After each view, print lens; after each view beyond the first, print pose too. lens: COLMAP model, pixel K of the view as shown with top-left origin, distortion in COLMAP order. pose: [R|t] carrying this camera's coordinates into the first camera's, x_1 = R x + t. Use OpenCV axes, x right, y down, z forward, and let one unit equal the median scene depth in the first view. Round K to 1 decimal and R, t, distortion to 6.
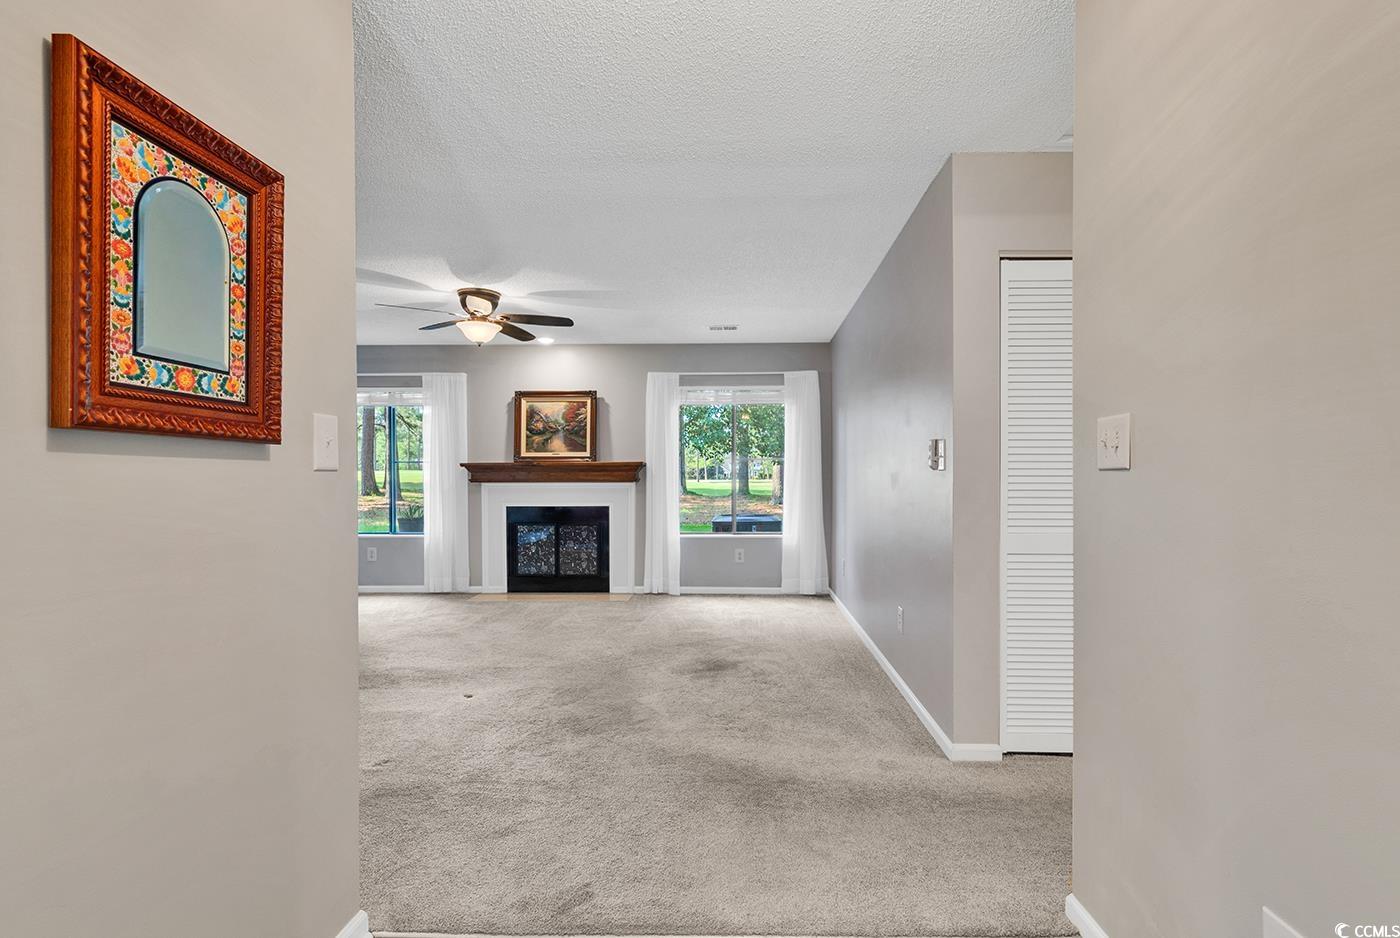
lens RADIAL K [[639.8, 0, 722.3], [0, 639.8, 482.5], [0, 0, 1]] dist [0.000499, -0.000024]
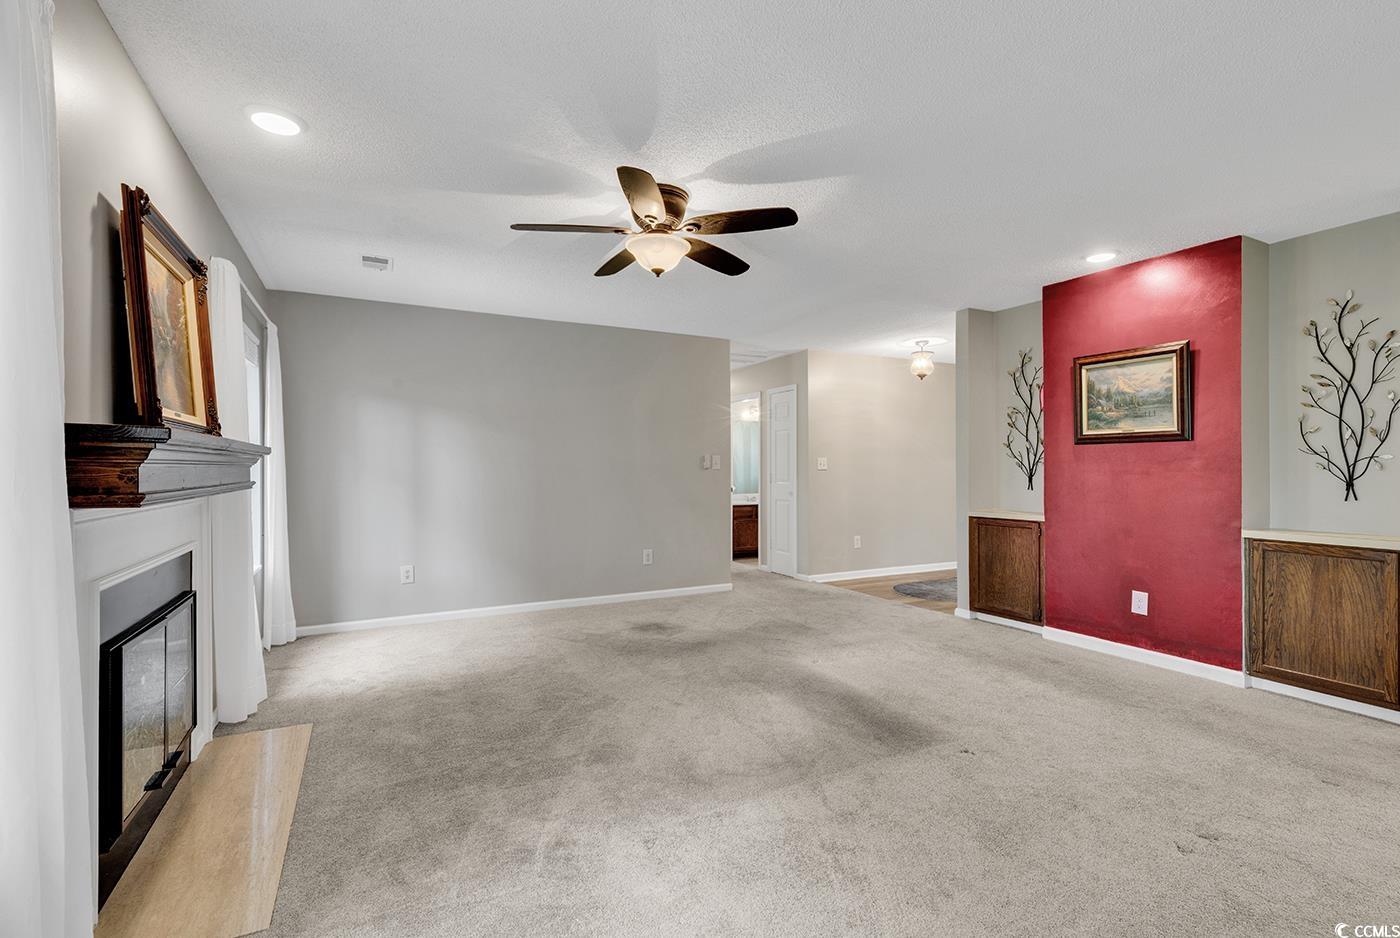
lens RADIAL K [[647.2, 0, 700.0], [0, 647.2, 469.0], [0, 0, 1]] dist [0.002346, -0.000111]
pose [[-0.476698, 0.004810, 0.879054, -0.701191], [0.014407, 0.999893, 0.002342, -0.011620], [-0.878949, 0.013781, -0.476717, 0.914899]]
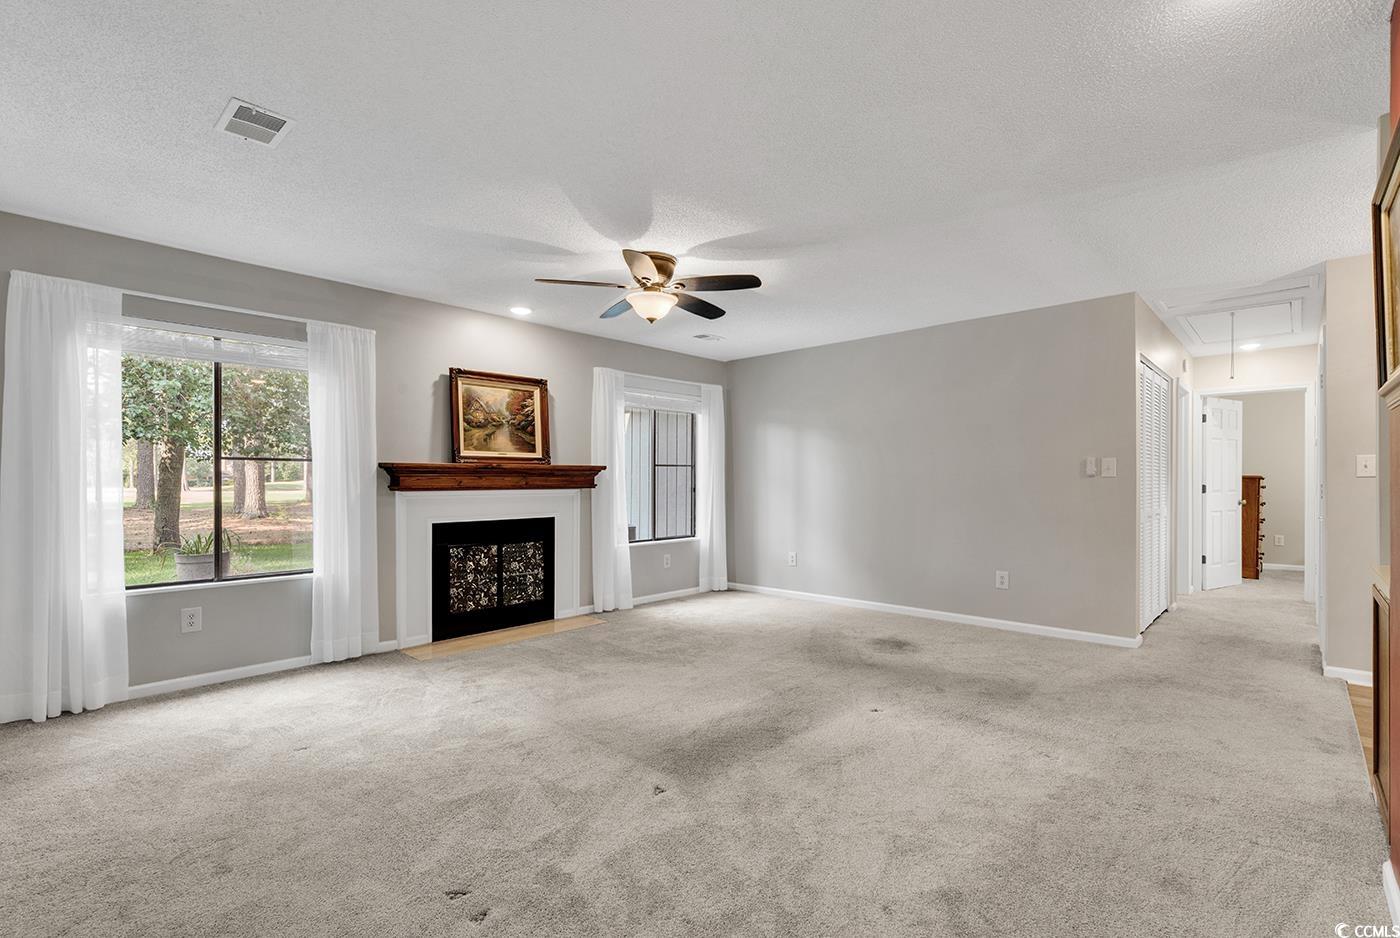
lens RADIAL K [[630.7, 0, 703.6], [0, 630.7, 478.9], [0, 0, 1]] dist [0.002797, -0.000002]
pose [[0.671722, 0.003659, 0.740794, -0.668142], [0.008854, 0.999877, -0.012967, -0.001092], [-0.740750, 0.015269, 0.671607, 0.290826]]
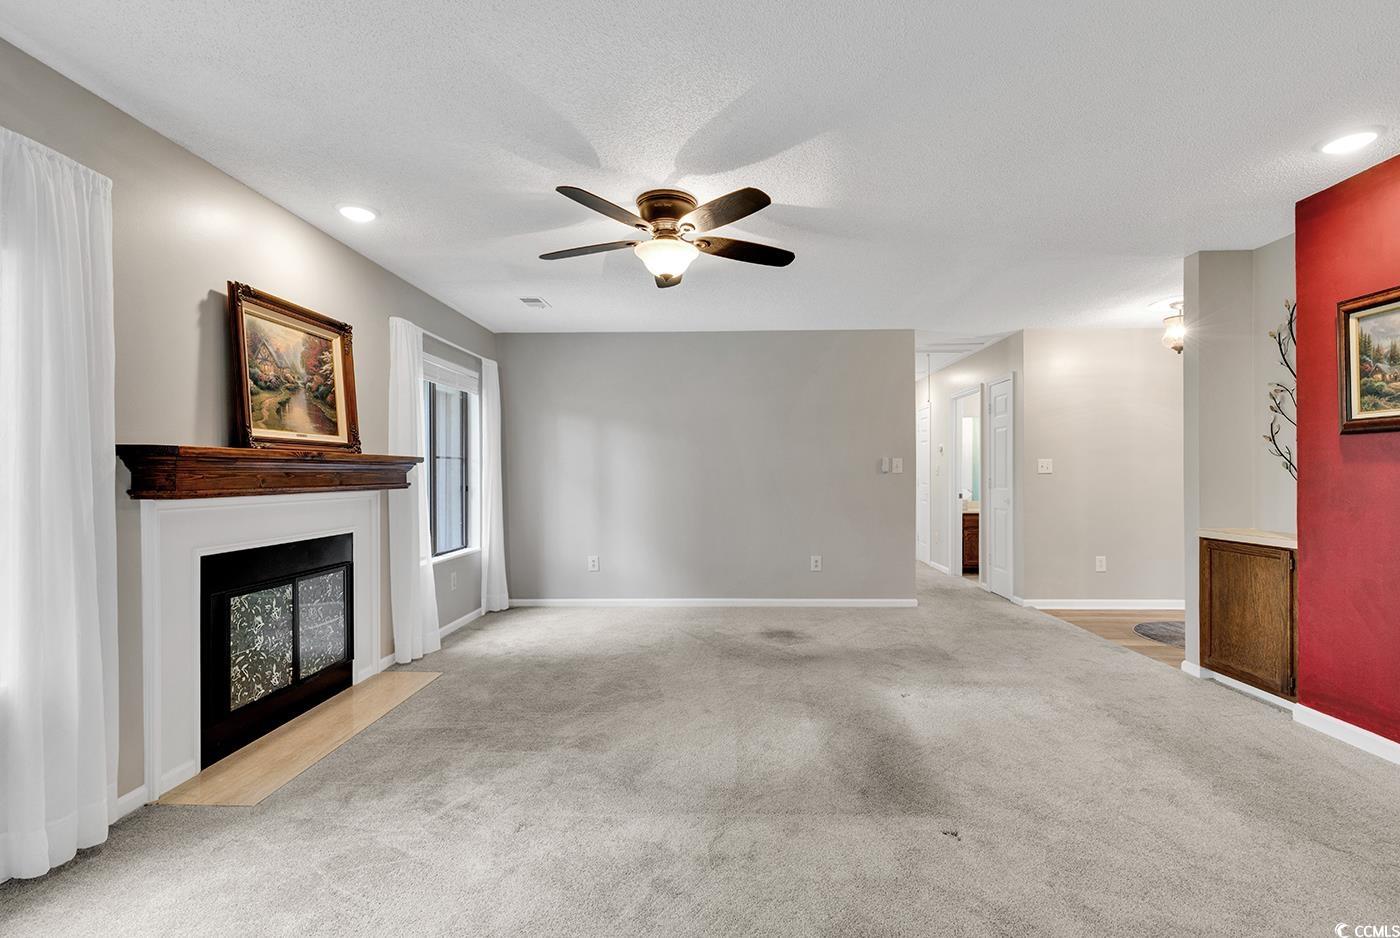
lens RADIAL K [[635.8, 0, 699.8], [0, 635.8, 475.3], [0, 0, 1]] dist [0.001458, -0.000657]
pose [[0.021505, 0.001357, 0.999768, -0.738540], [0.015519, 0.999878, -0.001691, -0.008175], [-0.999648, 0.015552, 0.021481, 0.681638]]
